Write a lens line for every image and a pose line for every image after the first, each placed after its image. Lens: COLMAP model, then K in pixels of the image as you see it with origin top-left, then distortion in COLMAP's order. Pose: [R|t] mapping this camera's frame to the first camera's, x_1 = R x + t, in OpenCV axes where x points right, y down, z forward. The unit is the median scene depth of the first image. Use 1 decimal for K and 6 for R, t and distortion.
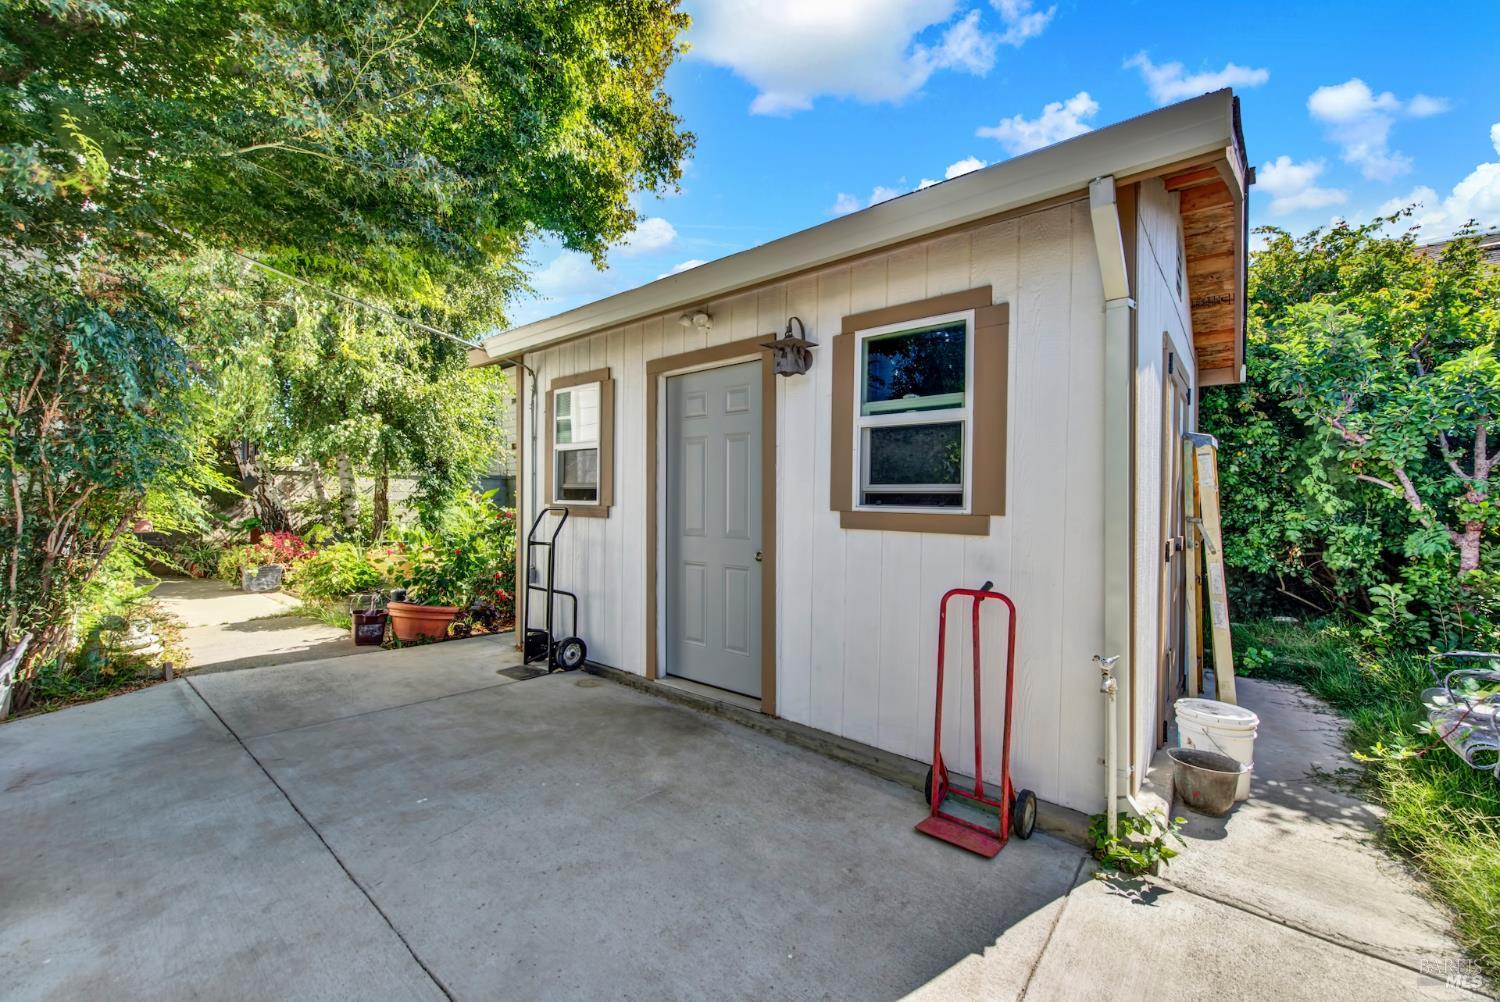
lens RADIAL K [[596.9, 0, 754.5], [0, 596.9, 502.1], [0, 0, 1]] dist [0.000977, -0.000532]
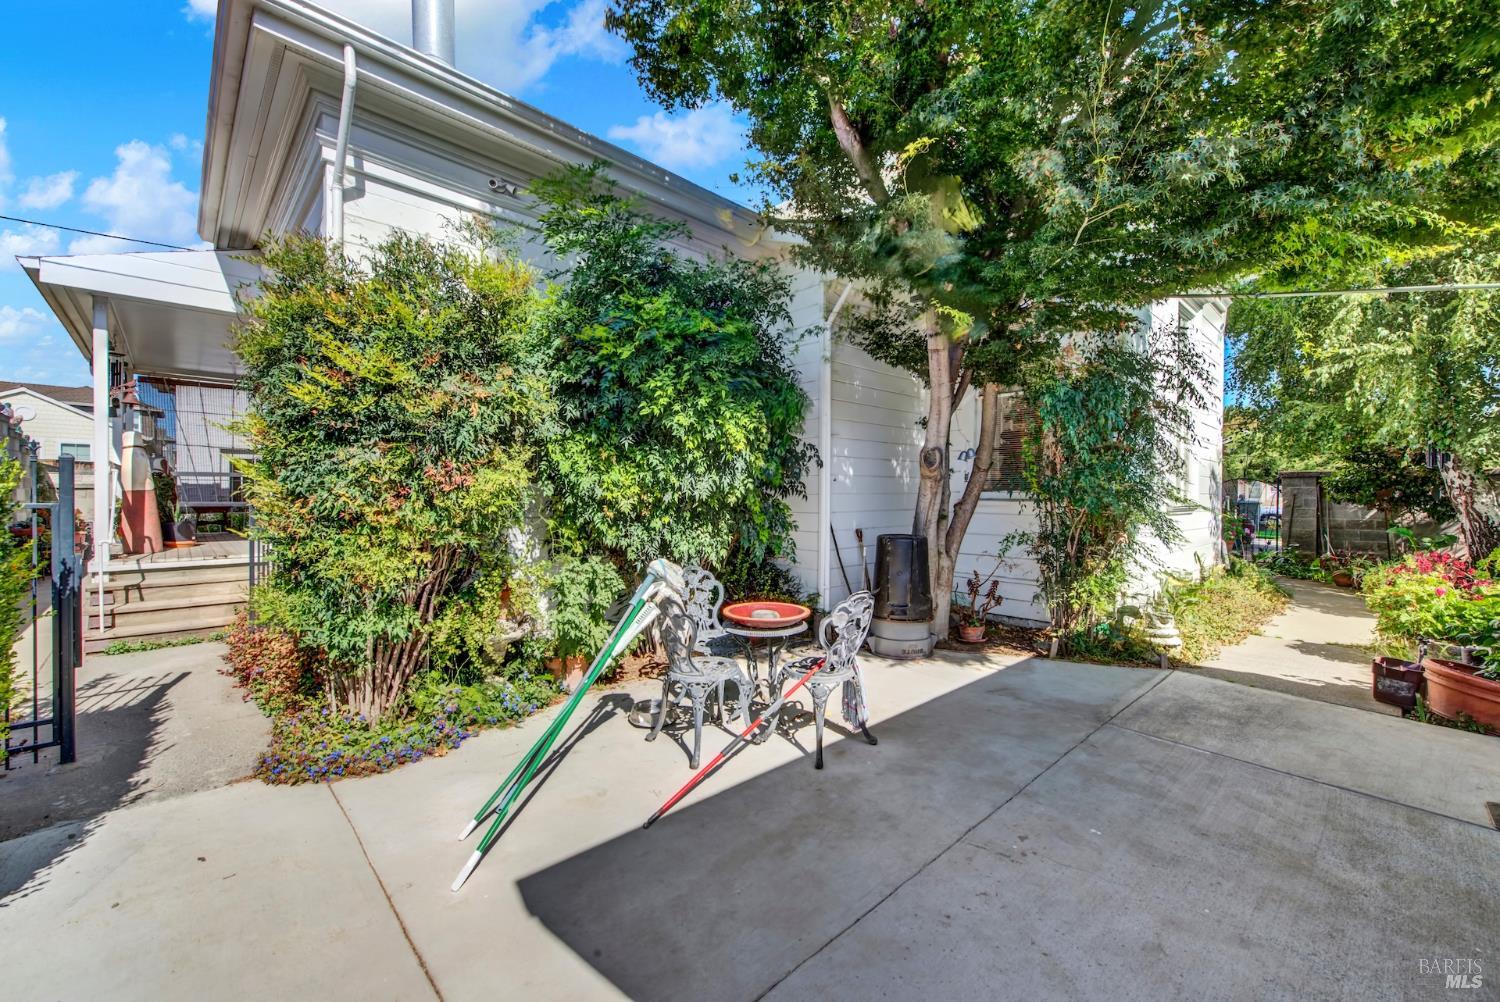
lens RADIAL K [[596.9, 0, 754.5], [0, 596.9, 502.1], [0, 0, 1]] dist [0.000977, -0.000532]
pose [[-0.116855, -0.003842, -0.993142, 0.342302], [-0.009712, 0.999949, -0.002726, -0.024462], [0.993101, 0.009327, -0.116887, 0.386205]]
